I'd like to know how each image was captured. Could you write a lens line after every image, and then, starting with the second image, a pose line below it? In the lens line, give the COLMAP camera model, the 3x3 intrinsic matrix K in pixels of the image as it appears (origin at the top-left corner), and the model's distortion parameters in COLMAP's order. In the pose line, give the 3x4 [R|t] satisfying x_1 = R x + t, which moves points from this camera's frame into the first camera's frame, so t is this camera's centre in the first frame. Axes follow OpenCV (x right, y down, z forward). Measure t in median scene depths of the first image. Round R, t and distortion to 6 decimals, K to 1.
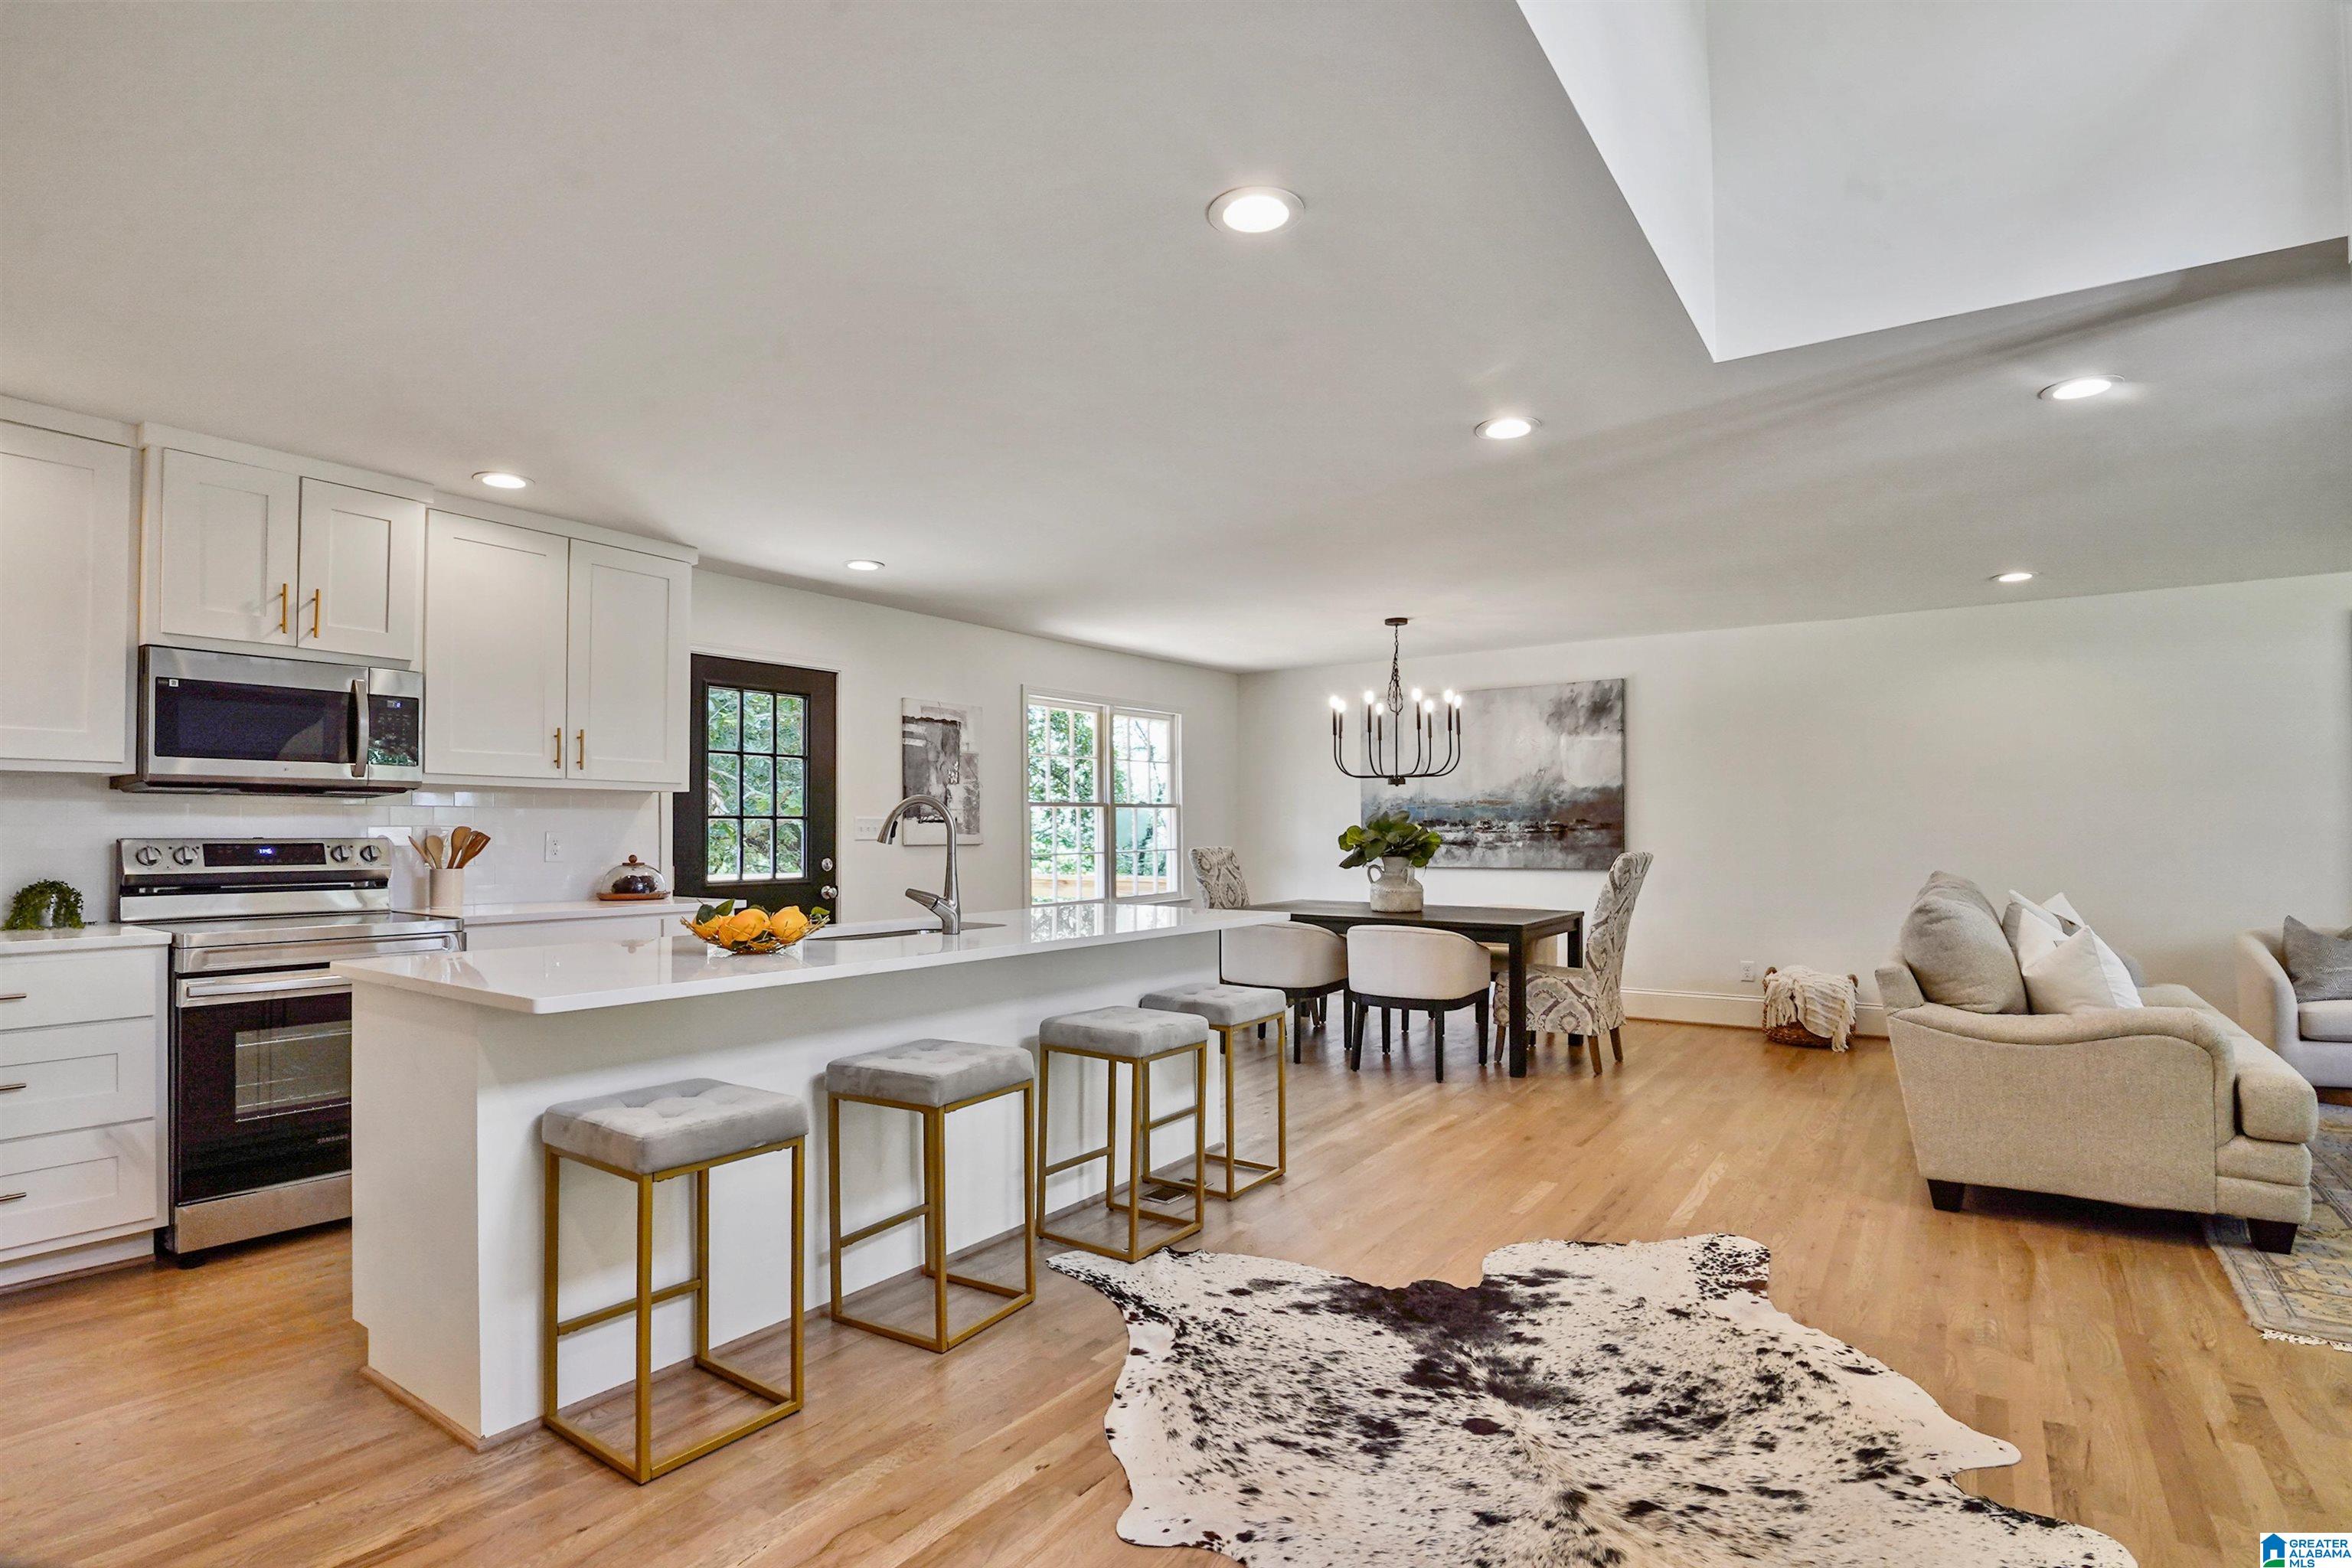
lens RADIAL K [[1156.6, 0, 1169.3], [0, 1156.6, 808.2], [0, 0, 1]] dist [-0.023716, -0.002219]
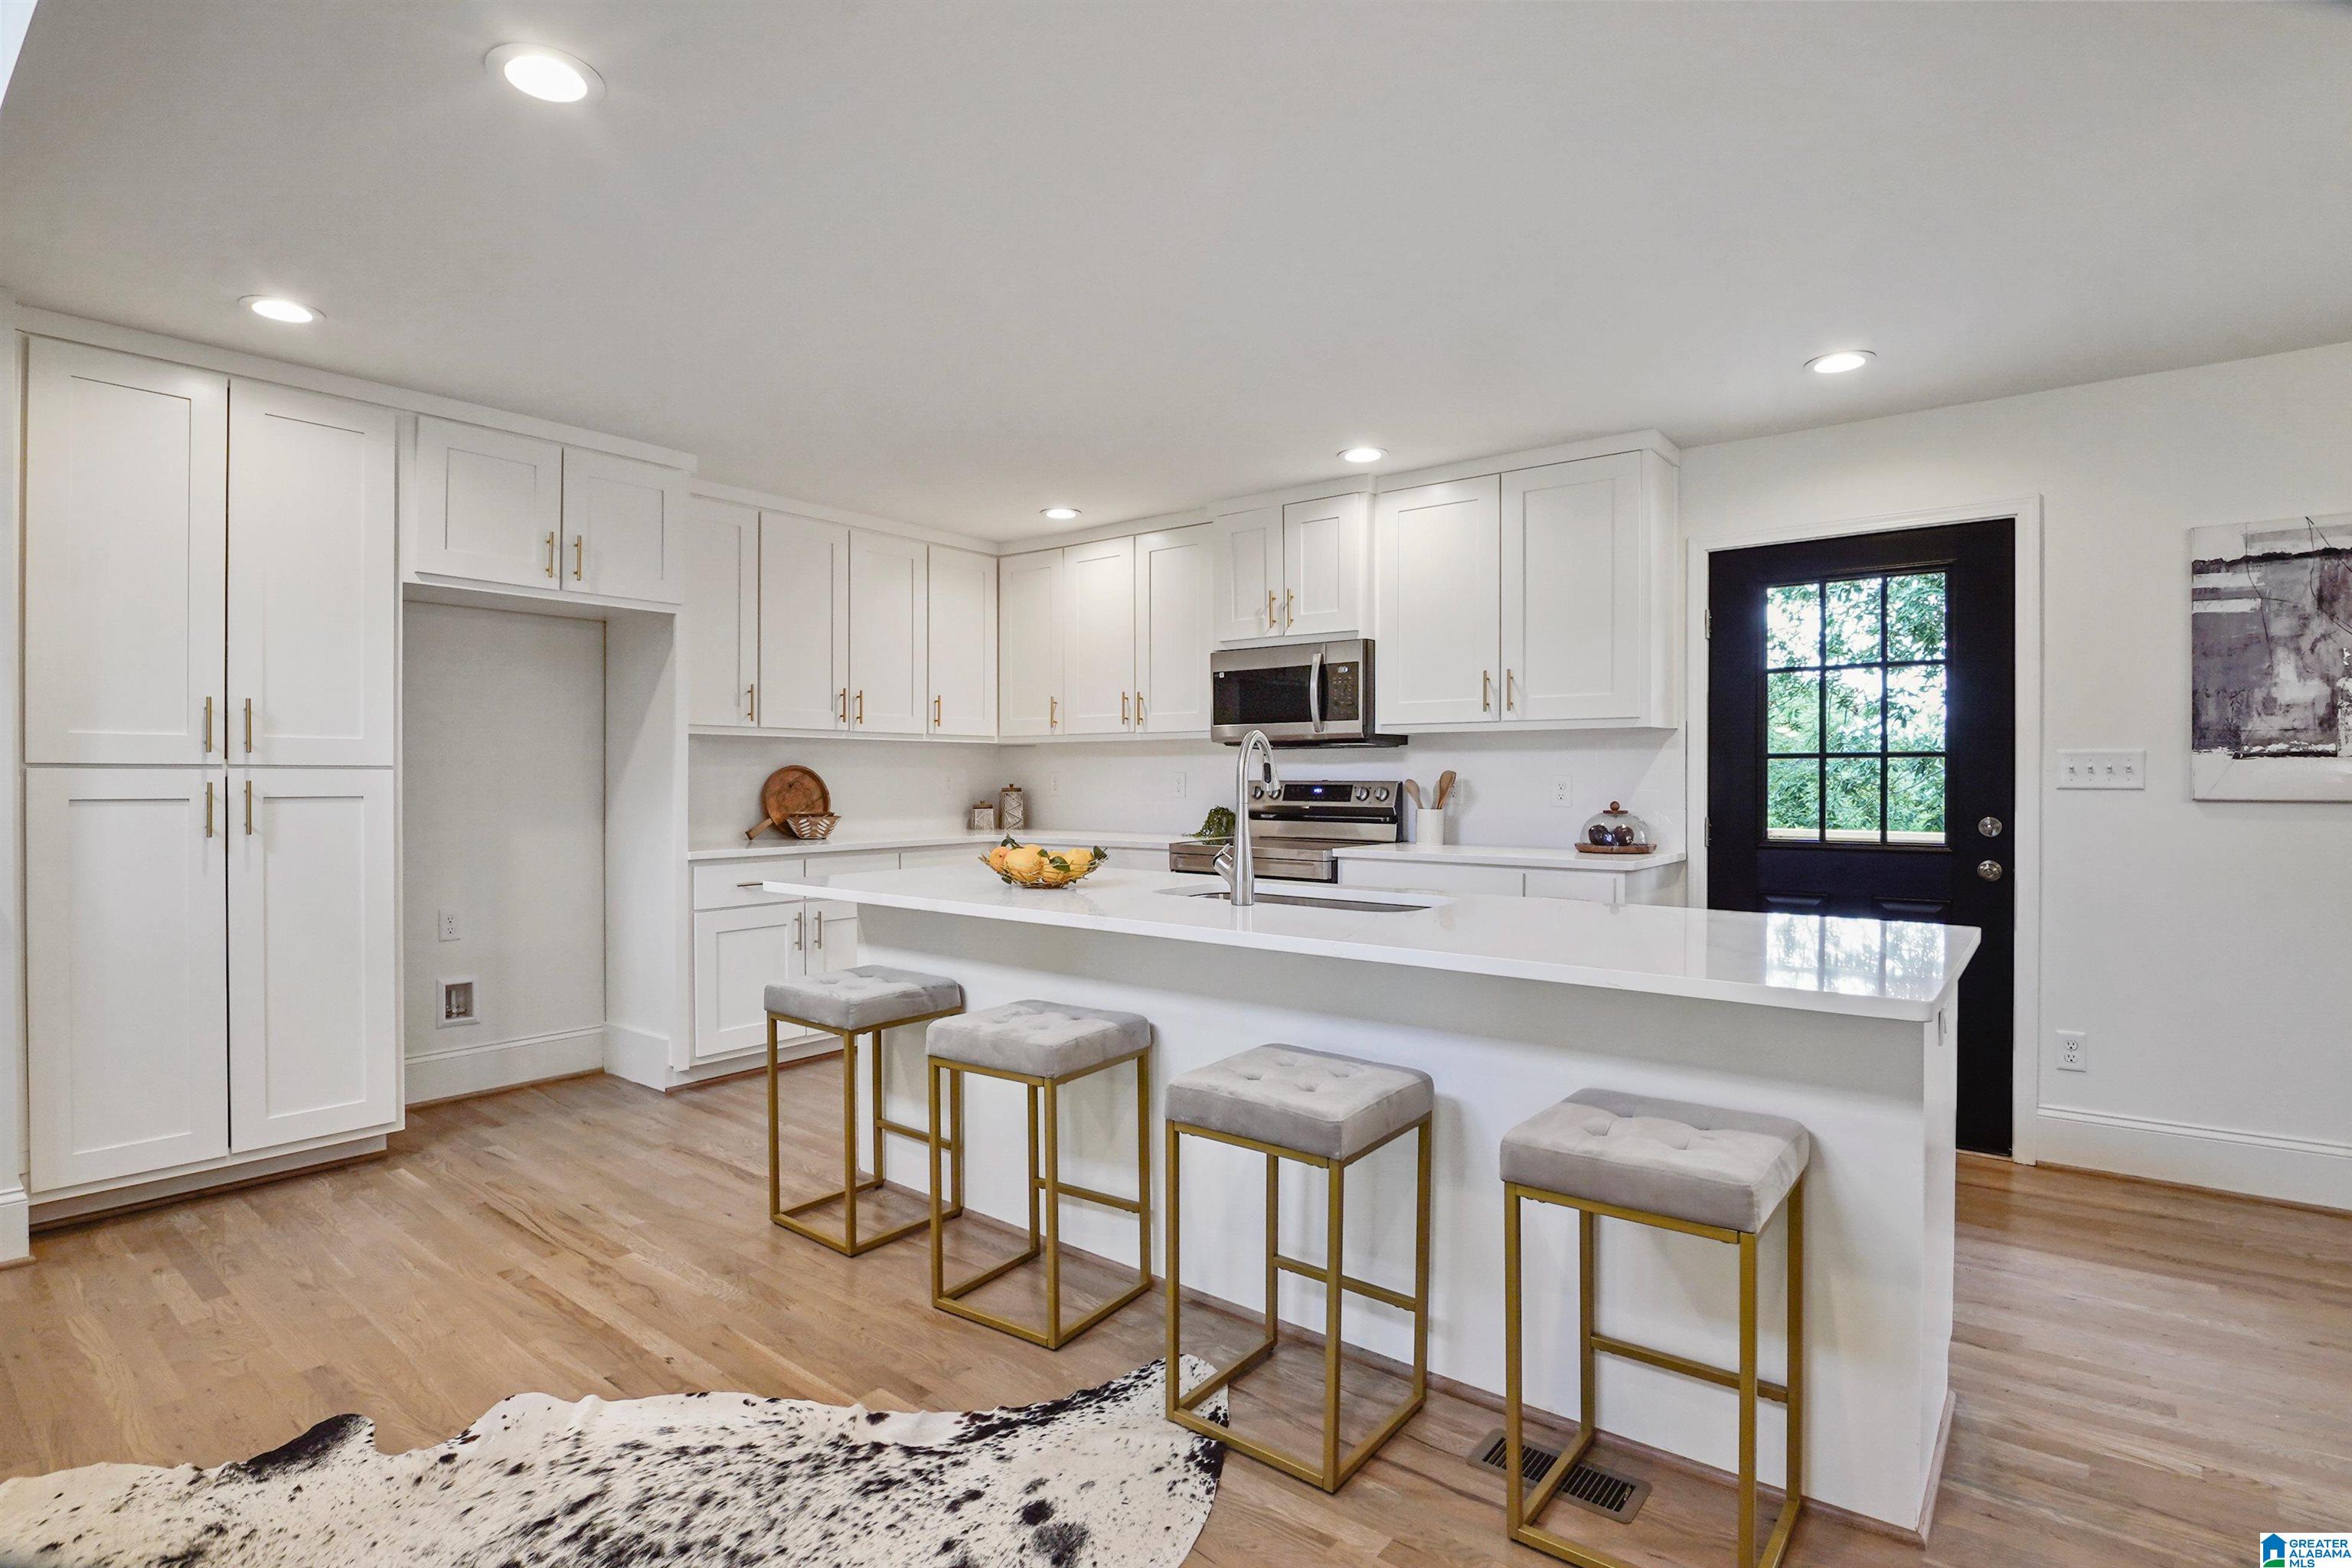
lens RADIAL K [[1152.1, 0, 1163.4], [0, 1152.1, 786.0], [0, 0, 1]] dist [-0.025434, -0.000731]
pose [[-0.068438, 0.009700, -0.997608, 0.610039], [0.021781, 0.999729, 0.008226, 0.019396], [0.997418, -0.021166, -0.068631, 1.017122]]
